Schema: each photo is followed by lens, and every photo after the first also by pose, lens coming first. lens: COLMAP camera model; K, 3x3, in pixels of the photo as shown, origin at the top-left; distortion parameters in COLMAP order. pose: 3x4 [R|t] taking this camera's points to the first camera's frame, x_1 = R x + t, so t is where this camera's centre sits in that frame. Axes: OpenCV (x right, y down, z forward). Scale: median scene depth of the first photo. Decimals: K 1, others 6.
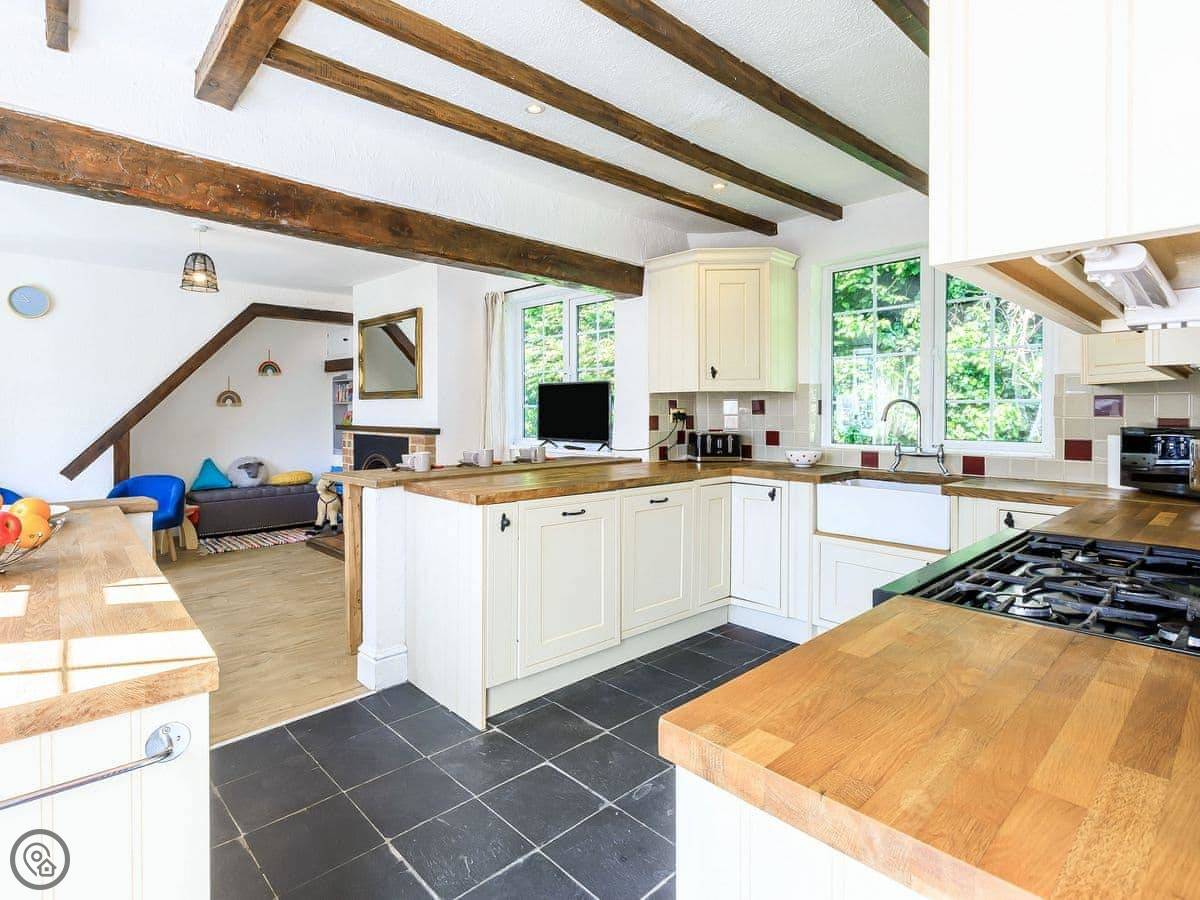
lens RADIAL K [[606.2, 0, 555.0], [0, 606.2, 417.6], [0, 0, 1]] dist [-0.001025, 0.001730]
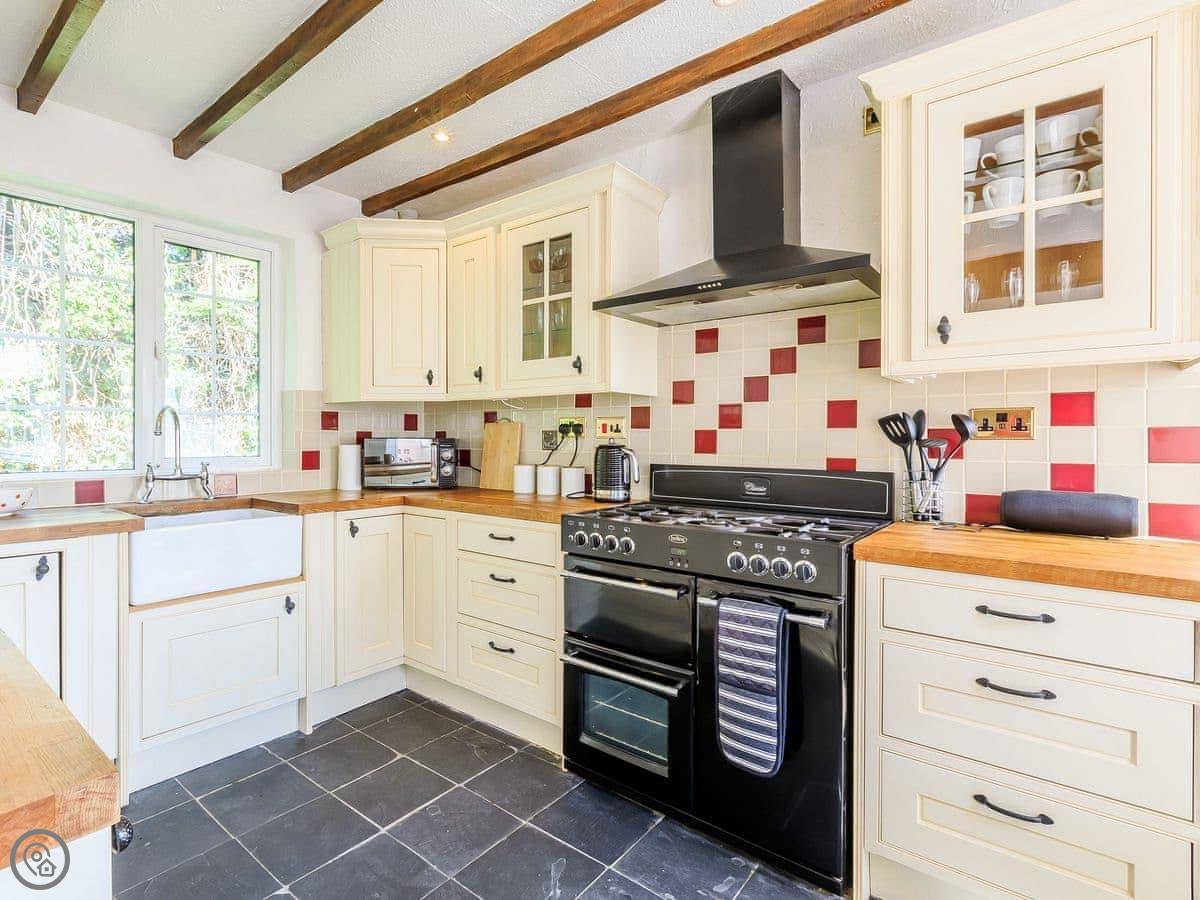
lens RADIAL K [[606.2, 0, 541.8], [0, 606.2, 443.1], [0, 0, 1]] dist [-0.001025, 0.001730]
pose [[-0.126441, -0.009066, 0.991933, -0.167493], [0.009982, 0.999896, 0.010411, 0.008784], [-0.991924, 0.011218, -0.126337, 0.432066]]
